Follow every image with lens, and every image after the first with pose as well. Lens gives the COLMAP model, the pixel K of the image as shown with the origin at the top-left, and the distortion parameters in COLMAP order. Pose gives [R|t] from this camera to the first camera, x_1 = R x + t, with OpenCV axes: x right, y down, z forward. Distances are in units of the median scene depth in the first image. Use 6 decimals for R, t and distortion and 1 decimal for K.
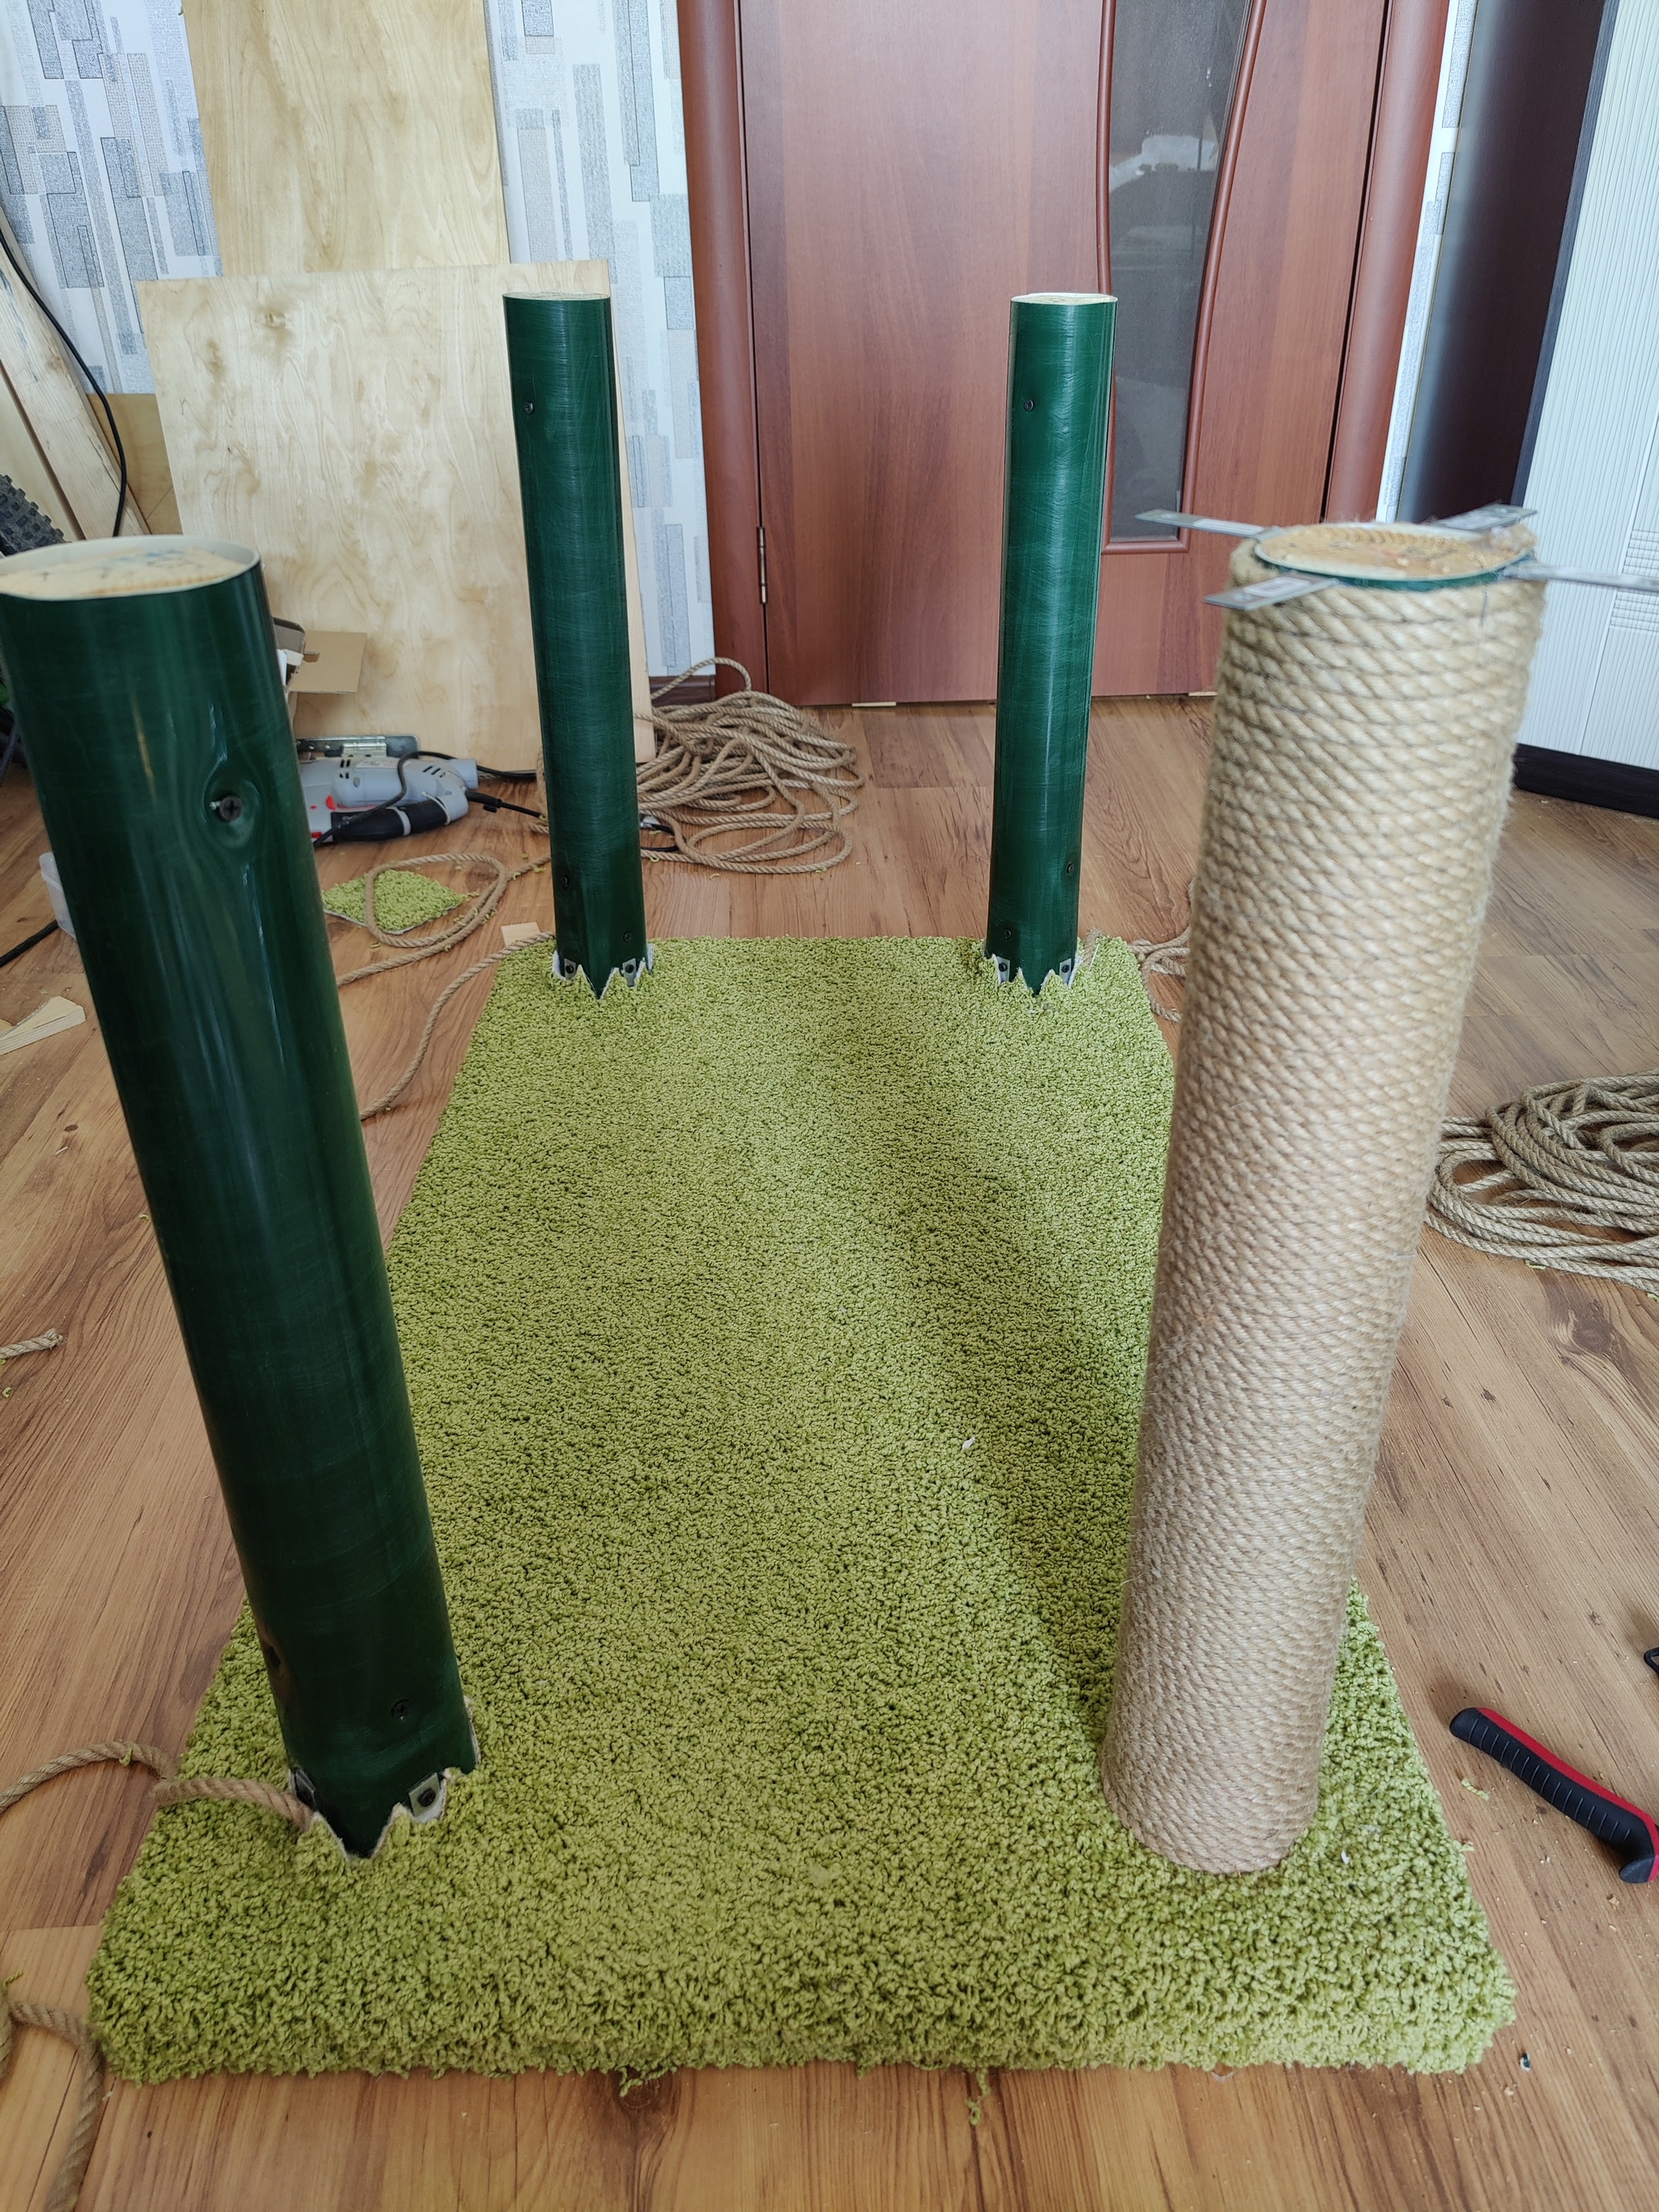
lens RADIAL K [[1607.6, 0, 839.0], [0, 1607.6, 1106.7], [0, 0, 1]] dist [0.021755, -0.028910]
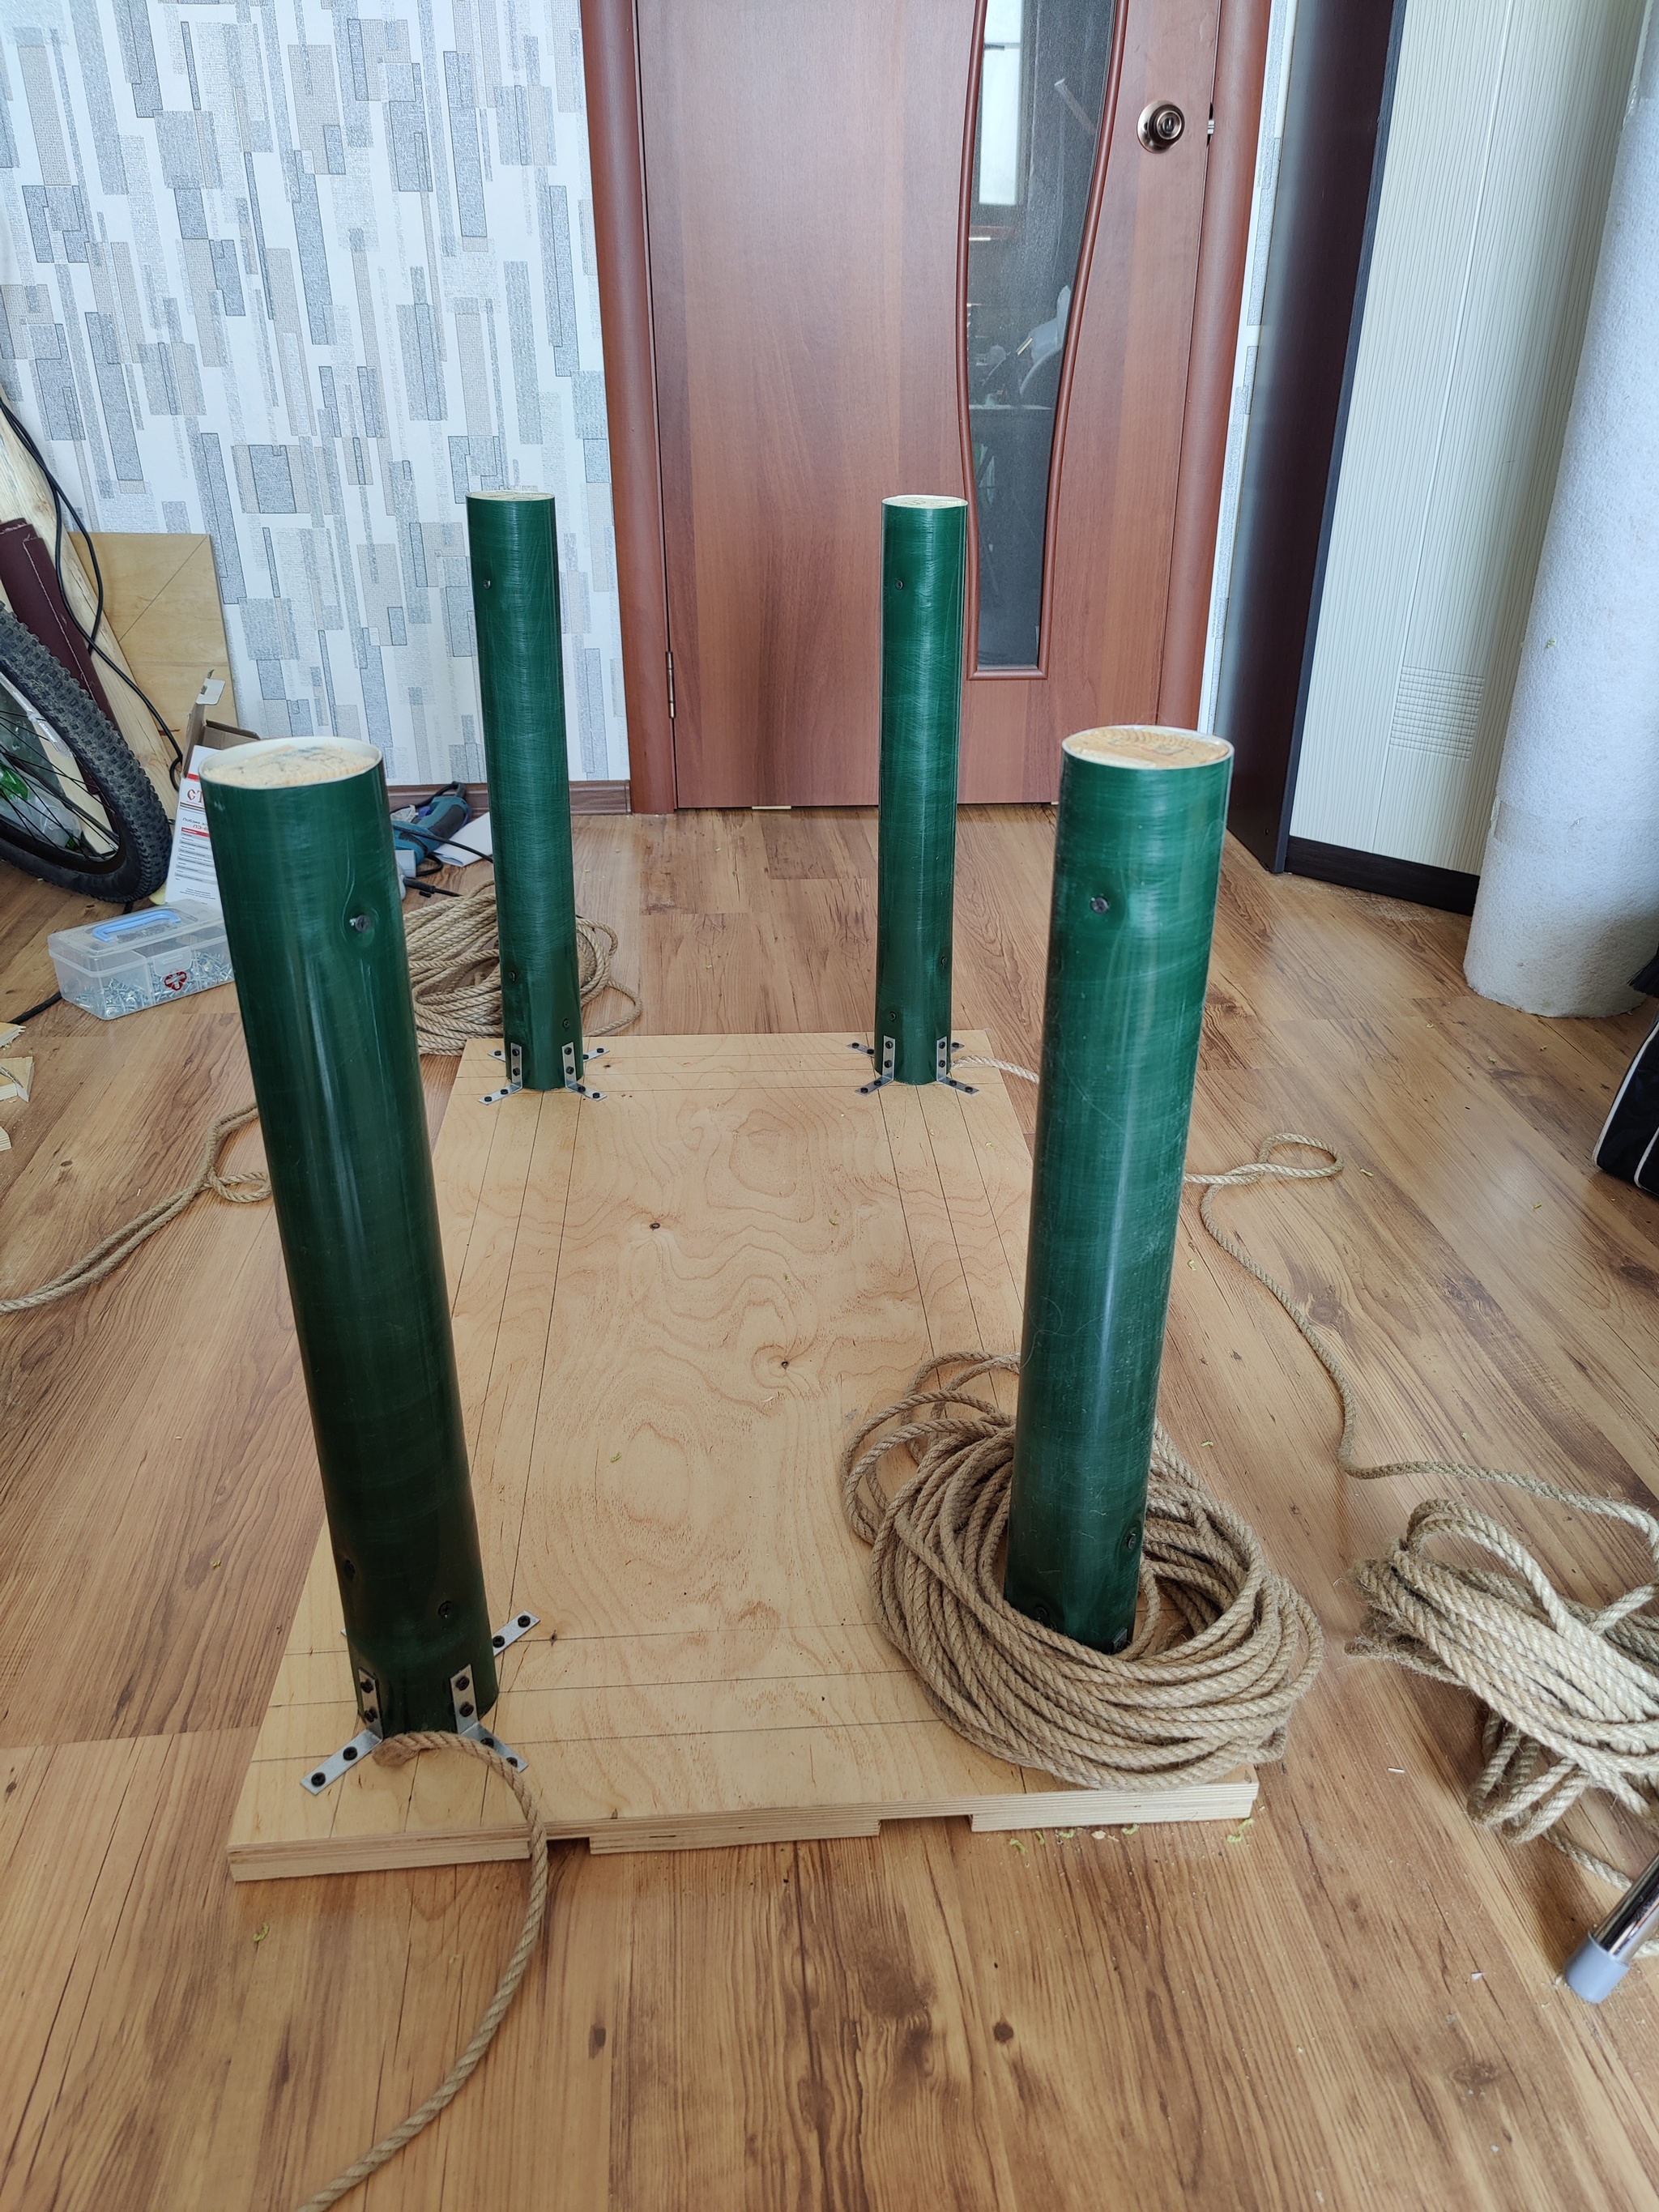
lens RADIAL K [[1607.6, 0, 839.0], [0, 1607.6, 1106.7], [0, 0, 1]] dist [0.021755, -0.028910]
pose [[0.998958, -0.003934, 0.045463, 0.019825], [0.006626, 0.998224, -0.059209, 0.030015], [-0.045149, 0.059448, 0.997210, -0.128374]]
